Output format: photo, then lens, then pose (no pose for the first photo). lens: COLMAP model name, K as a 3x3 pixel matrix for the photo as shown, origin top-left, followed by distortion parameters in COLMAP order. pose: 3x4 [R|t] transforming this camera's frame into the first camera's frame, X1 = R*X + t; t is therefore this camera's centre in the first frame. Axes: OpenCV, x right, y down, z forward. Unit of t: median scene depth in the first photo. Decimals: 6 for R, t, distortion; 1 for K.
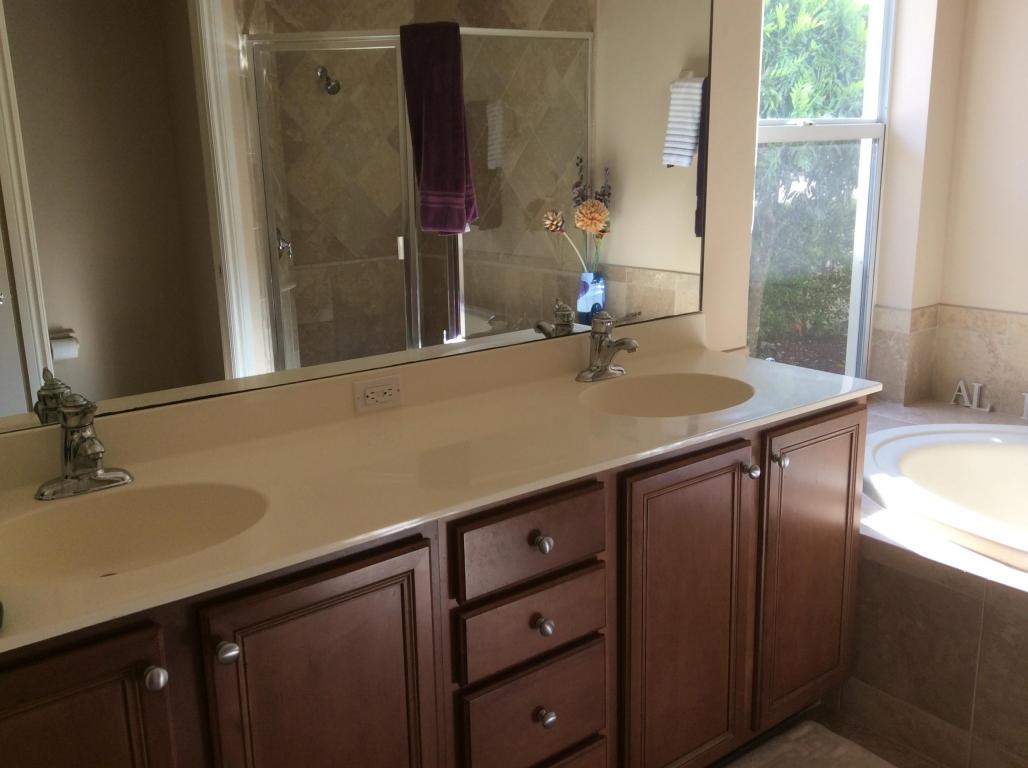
lens RADIAL K [[943.9, 0, 528.4], [0, 943.9, 380.2], [0, 0, 1]] dist [0.153978, -0.291505]
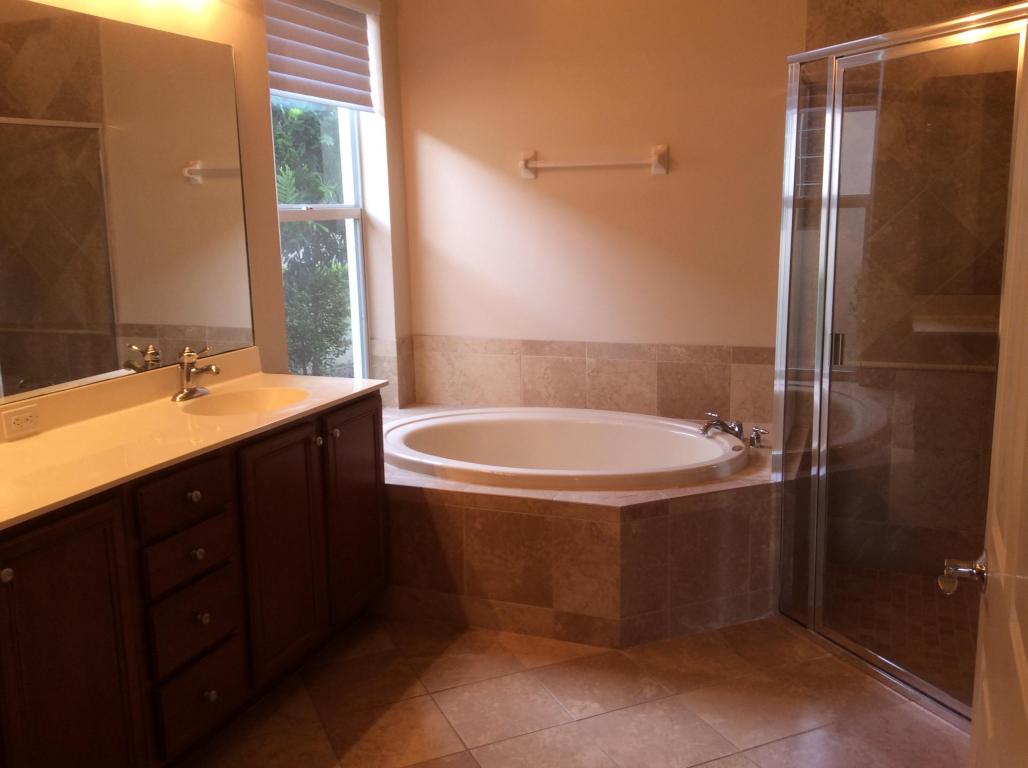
lens RADIAL K [[943.9, 0, 528.4], [0, 943.9, 380.2], [0, 0, 1]] dist [0.153978, -0.291505]
pose [[0.860868, -0.096668, 0.499562, -0.136049], [0.128173, 0.991326, -0.029047, 0.053263], [-0.492421, 0.089036, 0.865791, -0.298871]]
